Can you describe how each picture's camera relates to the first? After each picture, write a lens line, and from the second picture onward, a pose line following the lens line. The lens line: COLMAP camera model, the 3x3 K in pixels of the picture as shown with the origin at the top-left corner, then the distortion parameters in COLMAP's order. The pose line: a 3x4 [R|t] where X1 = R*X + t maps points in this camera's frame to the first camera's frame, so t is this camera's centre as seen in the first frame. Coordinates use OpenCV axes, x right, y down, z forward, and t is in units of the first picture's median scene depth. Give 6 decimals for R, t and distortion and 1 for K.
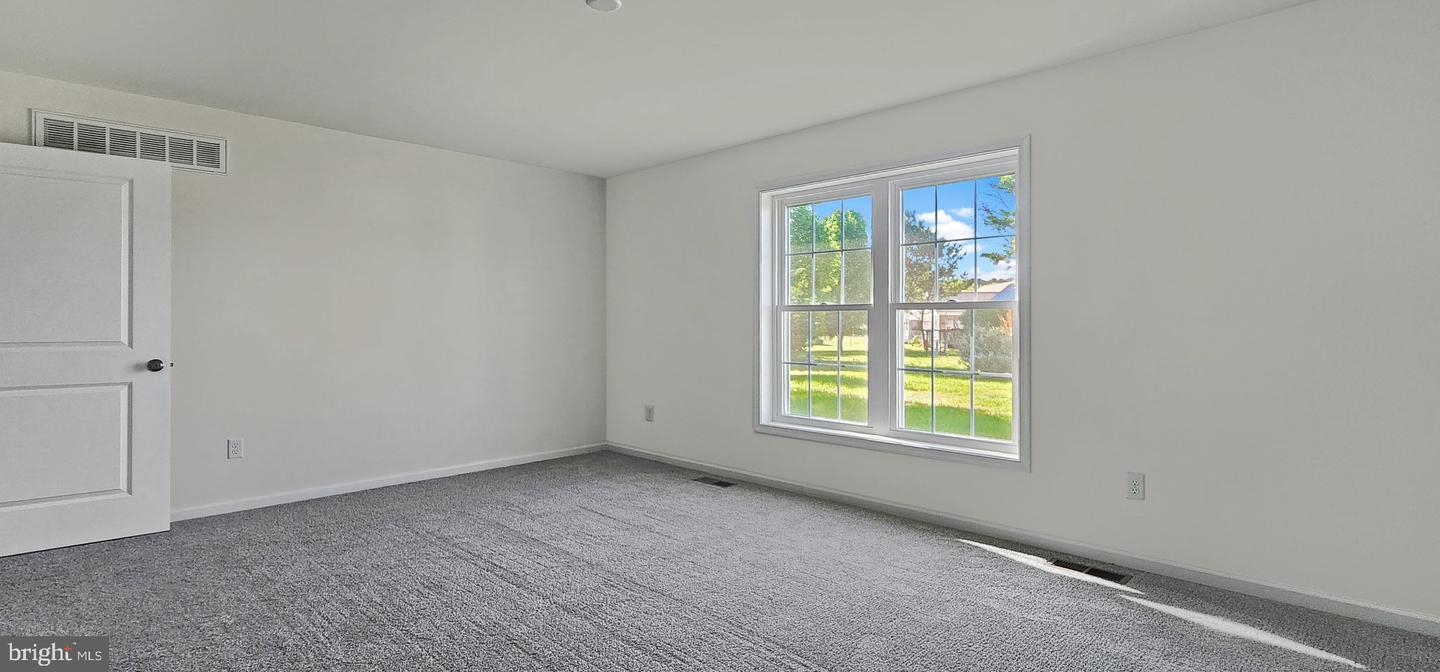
lens RADIAL K [[685.9, 0, 720.0], [0, 685.9, 336.0], [0, 0, 1]] dist [0.000130, -0.000093]
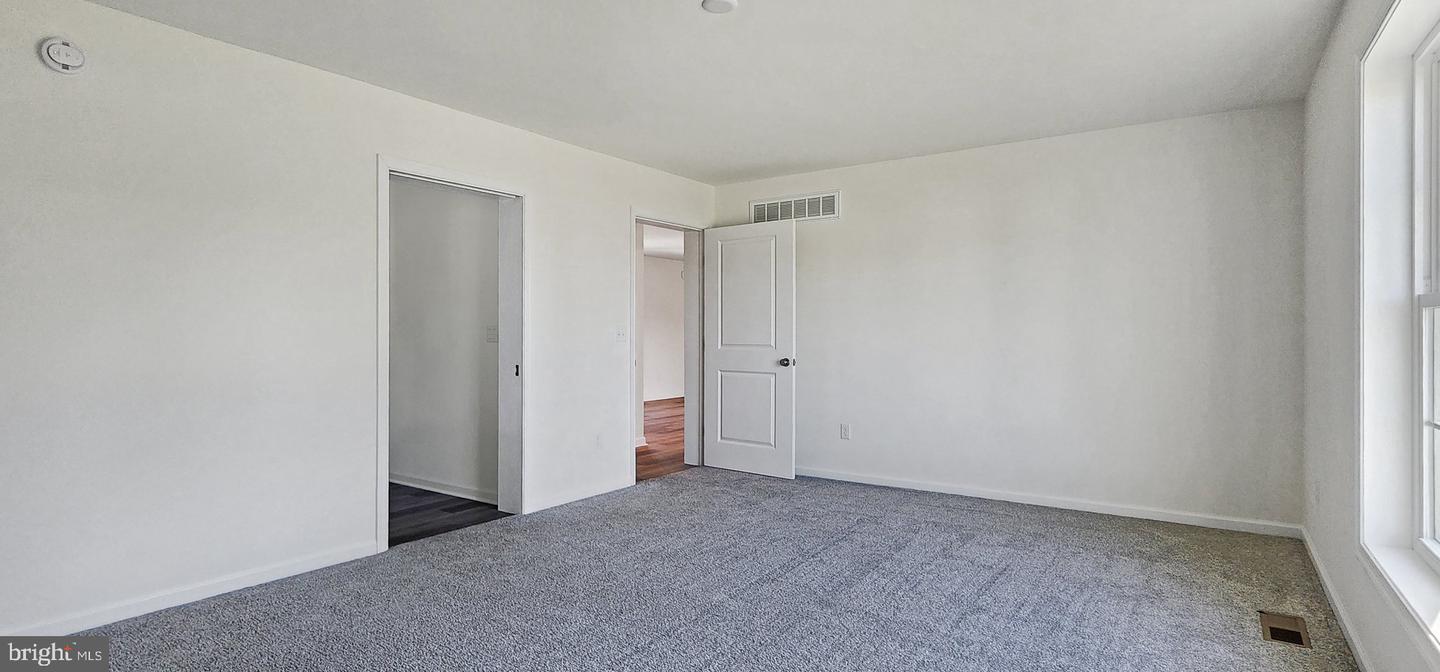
lens RADIAL K [[707.2, 0, 725.5], [0, 707.2, 354.6], [0, 0, 1]] dist [0.000919, 0.000712]
pose [[0.166921, 0.031125, -0.985479, 0.627362], [-0.019113, 0.999416, 0.028328, -0.013204], [0.985785, 0.014107, 0.167419, 0.637690]]
